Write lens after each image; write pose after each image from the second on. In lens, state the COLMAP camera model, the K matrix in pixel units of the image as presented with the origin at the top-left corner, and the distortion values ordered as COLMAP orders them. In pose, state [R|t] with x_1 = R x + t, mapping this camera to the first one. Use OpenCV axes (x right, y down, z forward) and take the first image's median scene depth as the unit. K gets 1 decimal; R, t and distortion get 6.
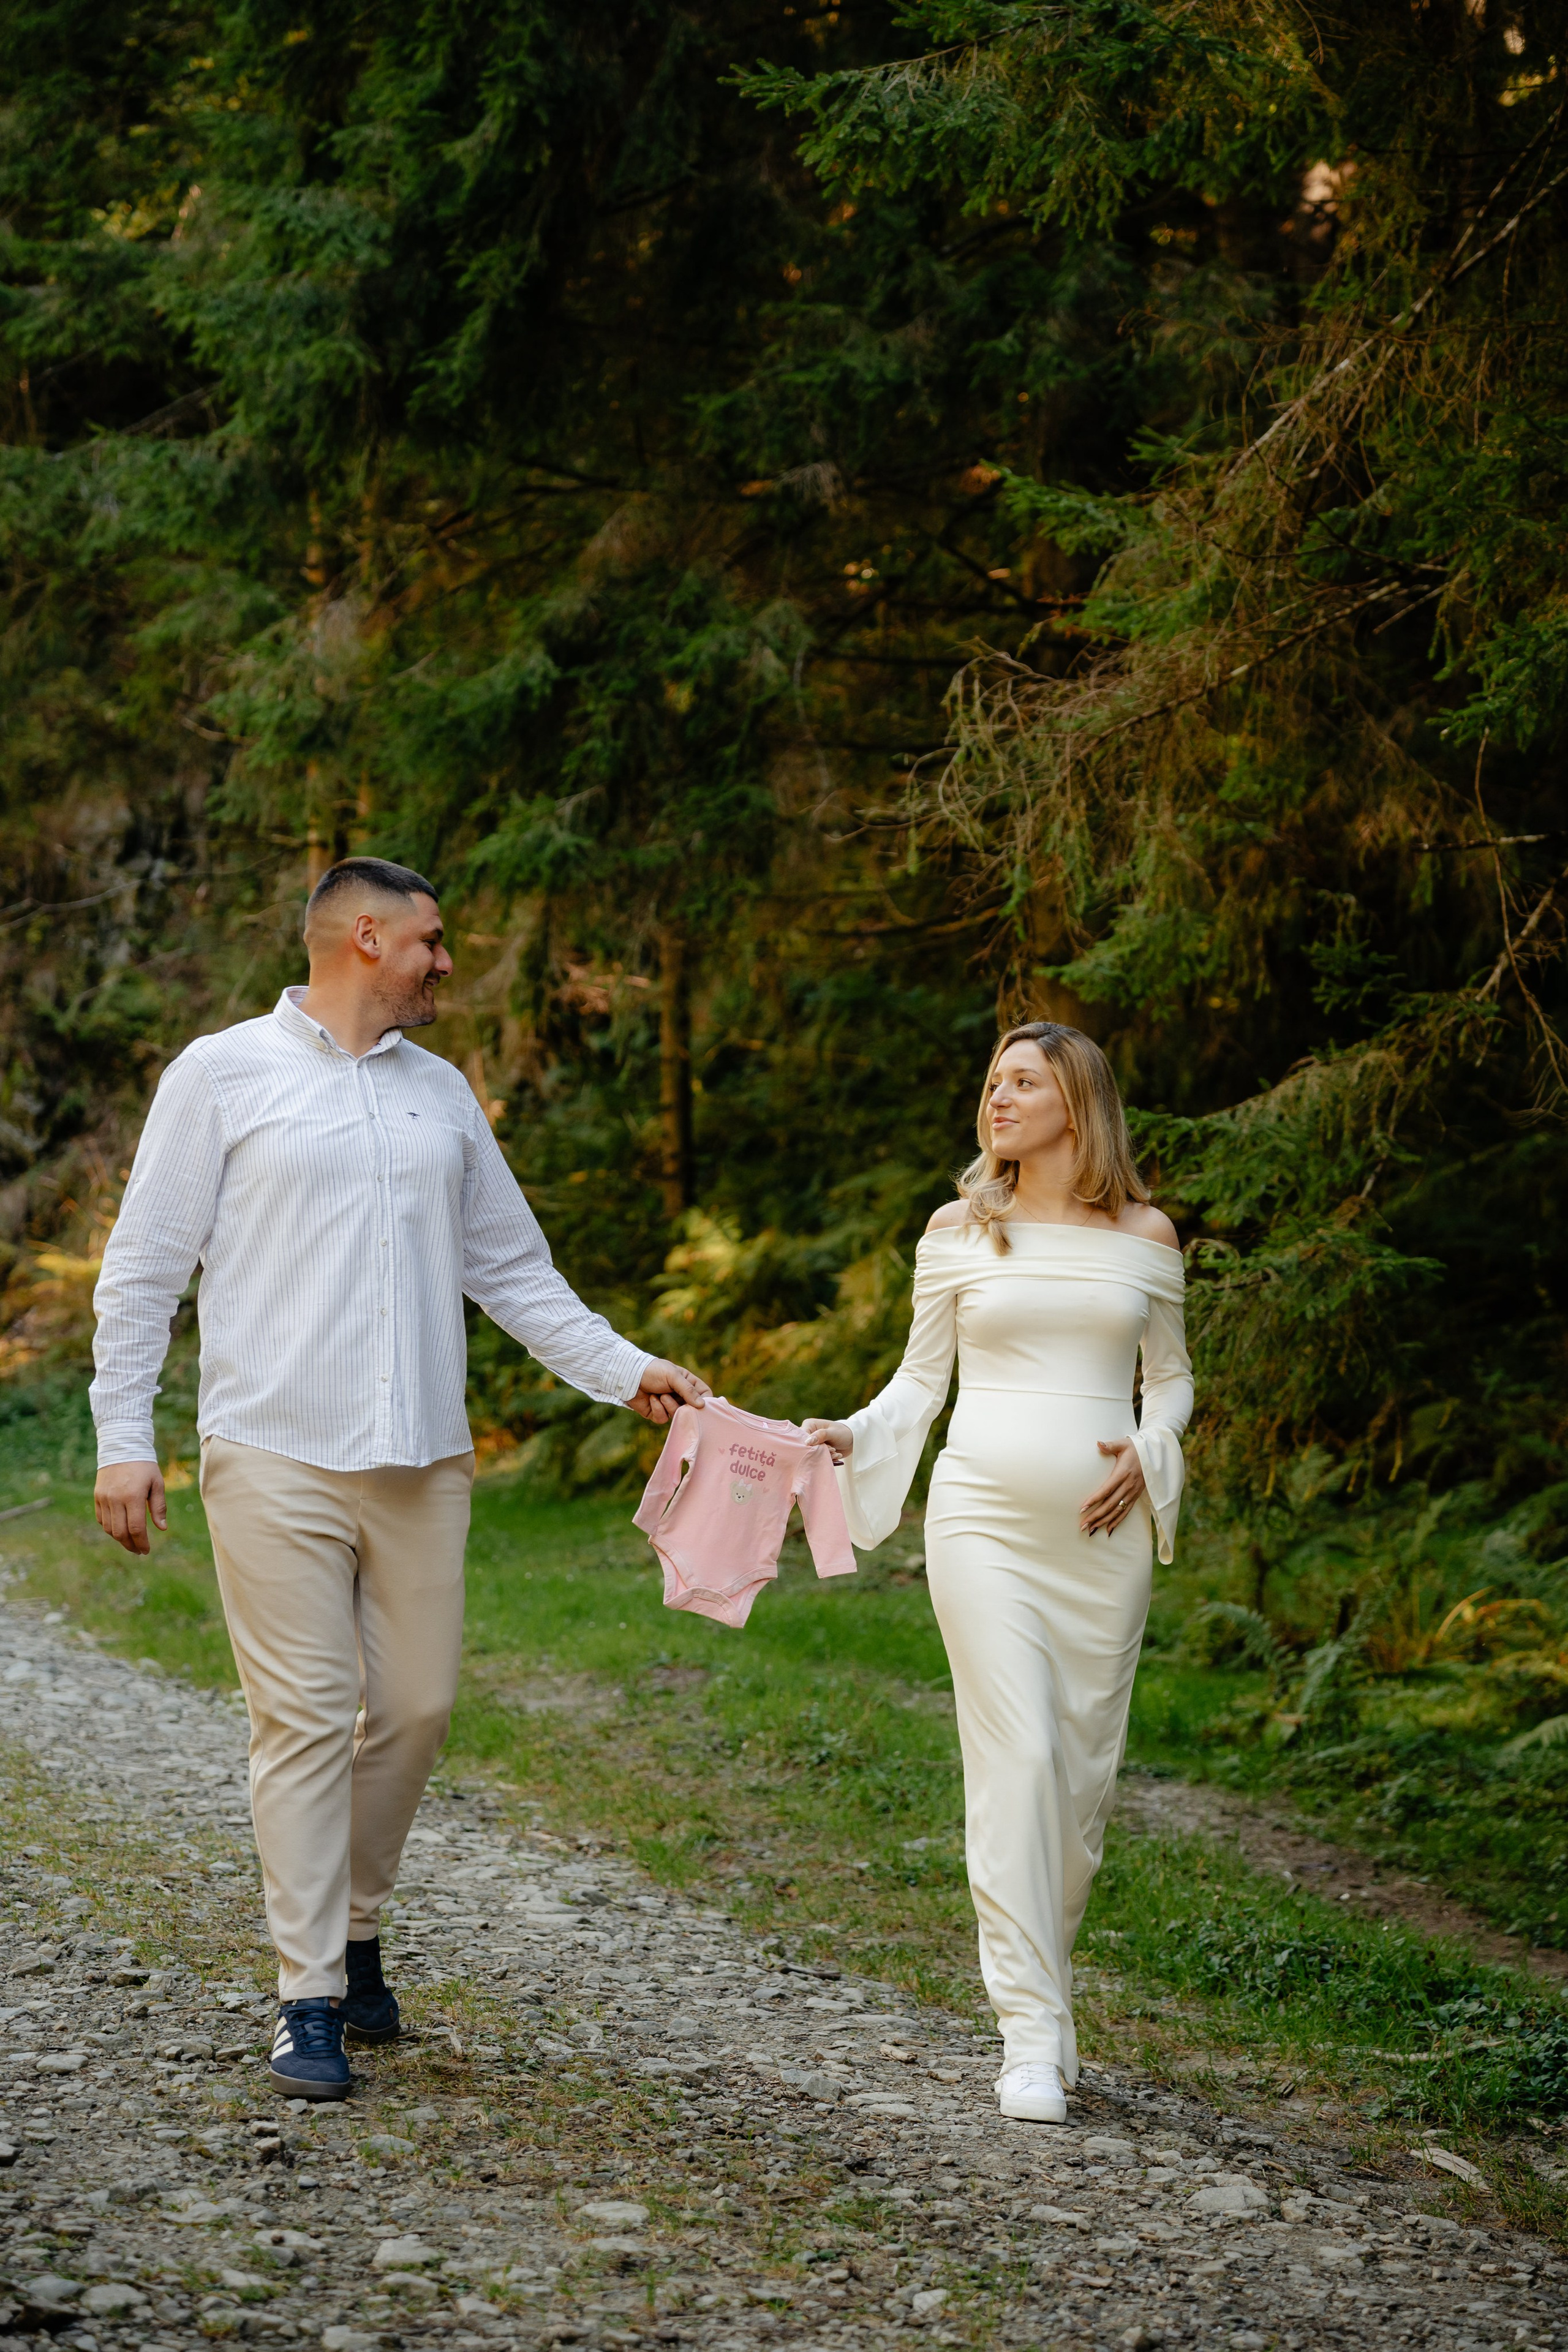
lens RADIAL K [[4476.8, 0, 845.5], [0, 4476.8, 1132.3], [0, 0, 1]] dist [0.017594, -0.228212]
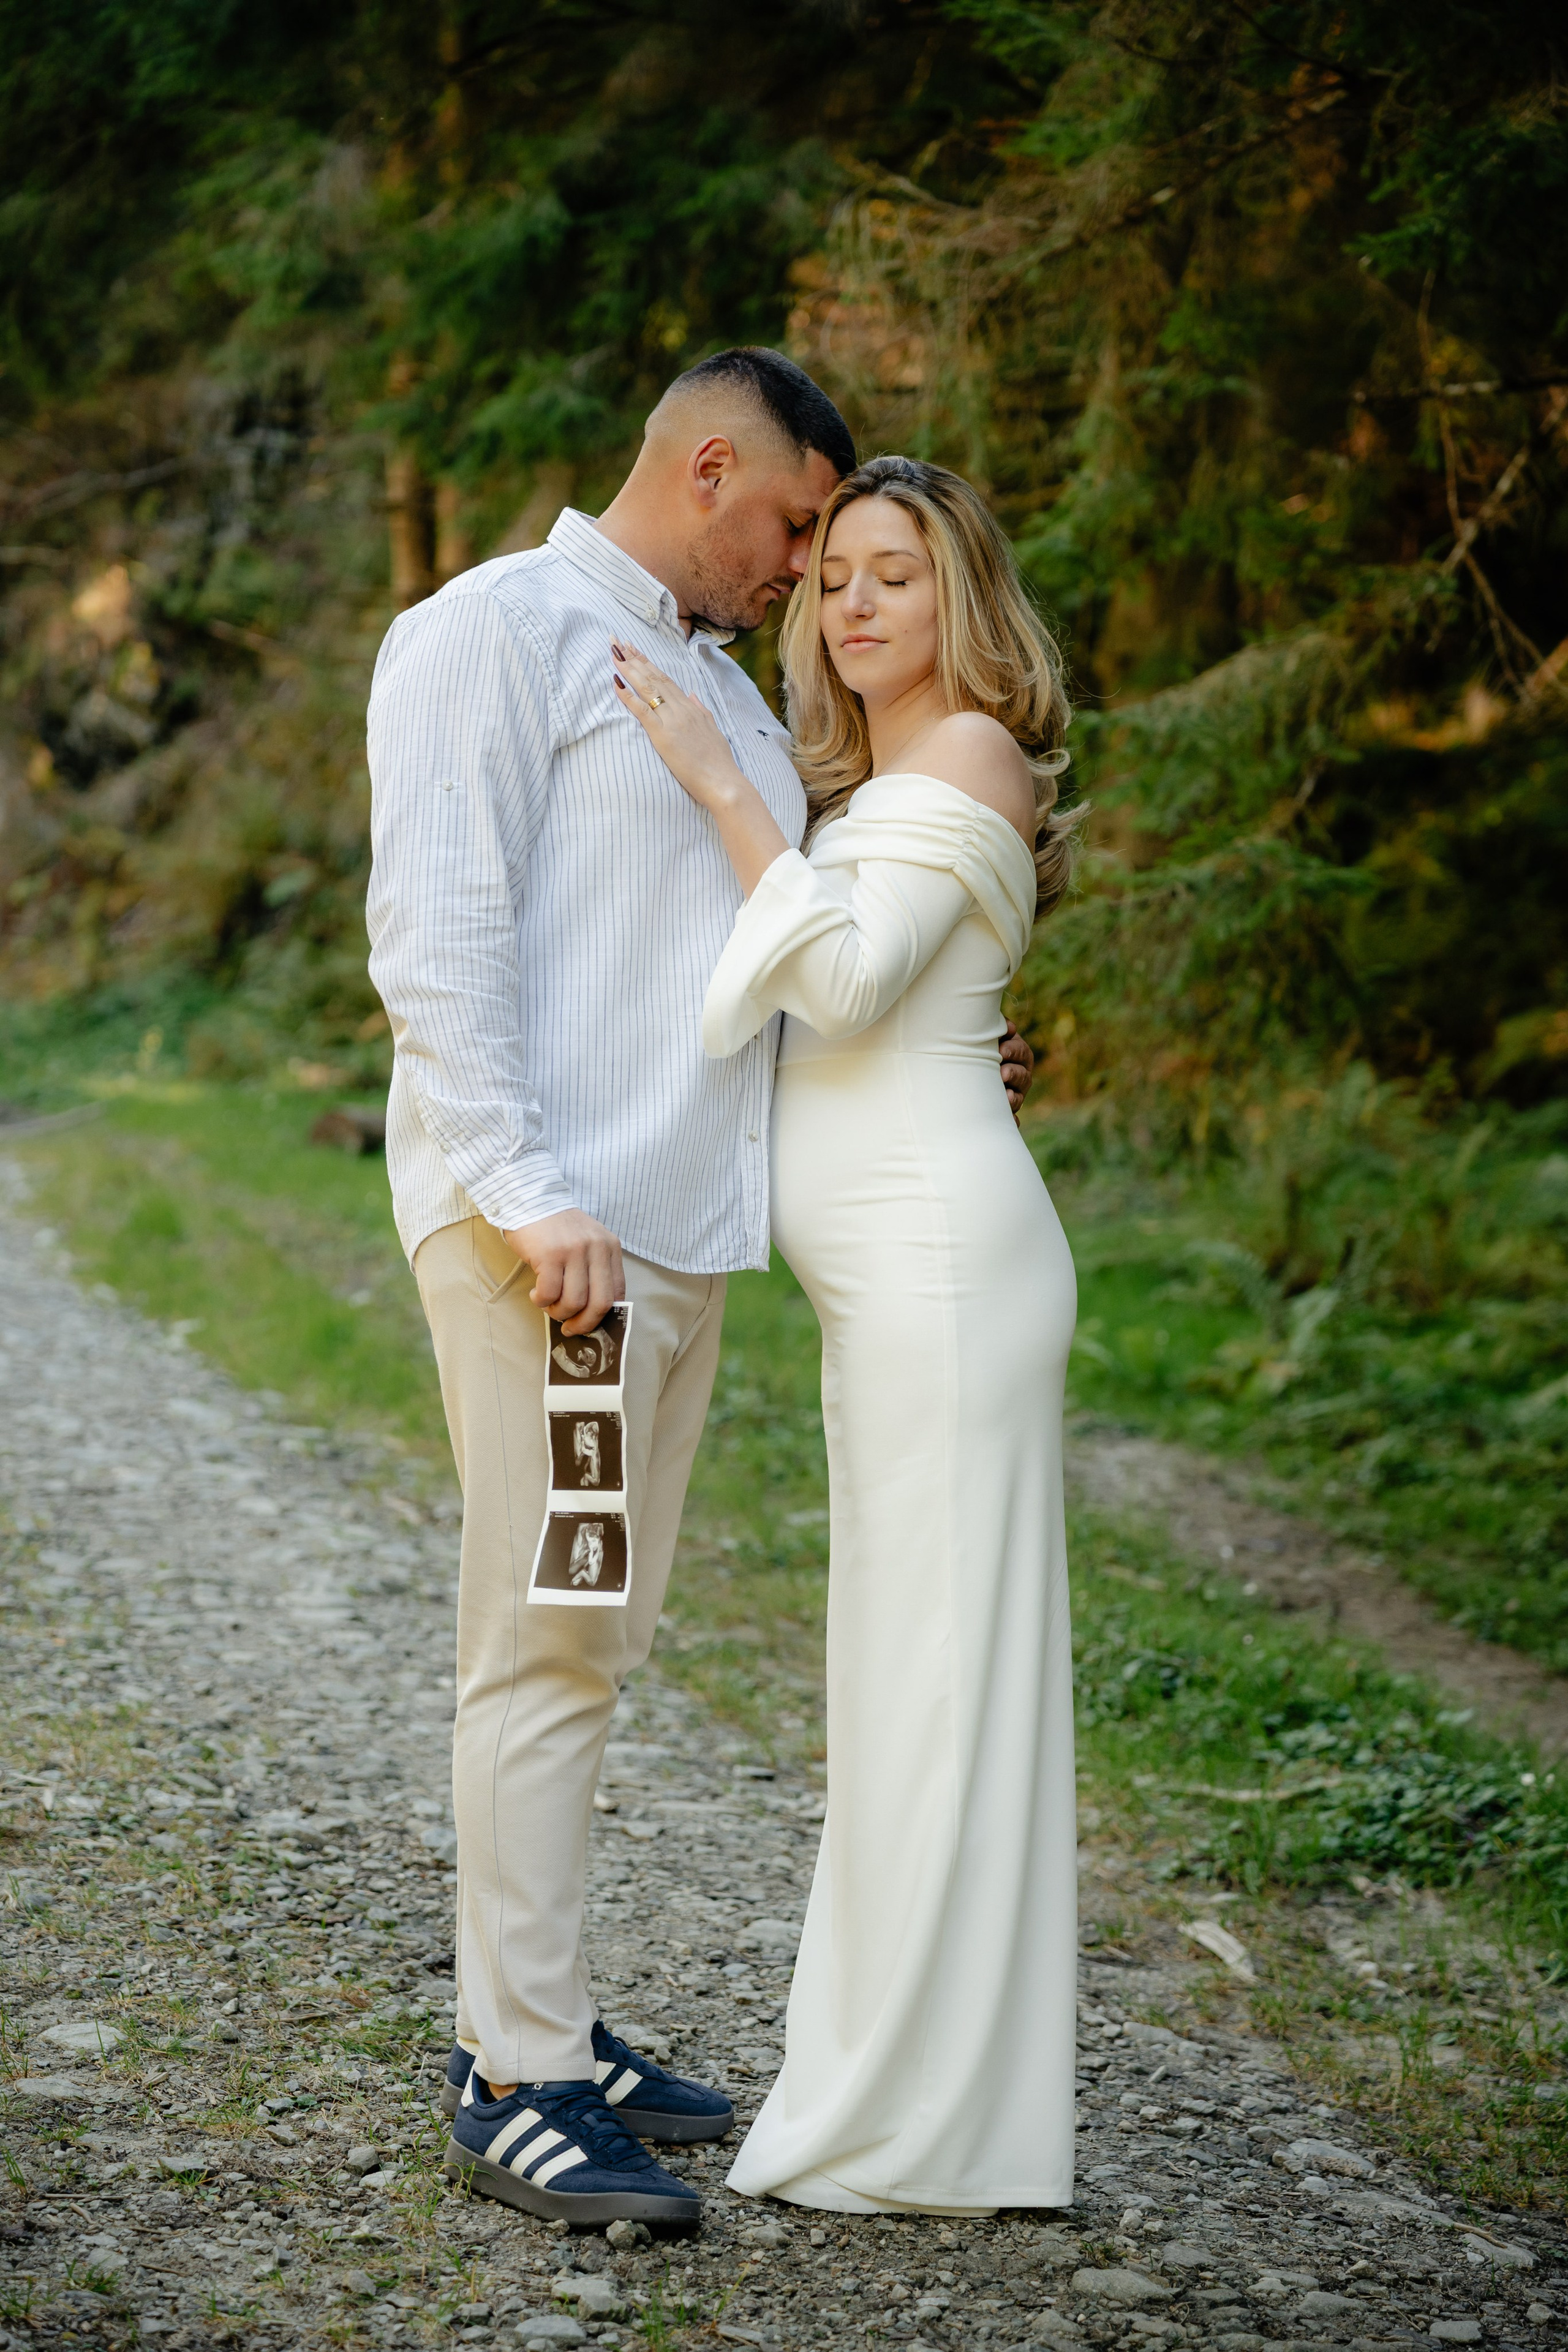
lens RADIAL K [[4558.9, 0, 813.7], [0, 4558.9, 1169.4], [0, 0, 1]] dist [0.004407, -0.338538]
pose [[0.998469, 0.005100, -0.055083, 0.059335], [0.000377, 0.995089, 0.098979, -0.001820], [0.055317, -0.098848, 0.993564, 0.081348]]
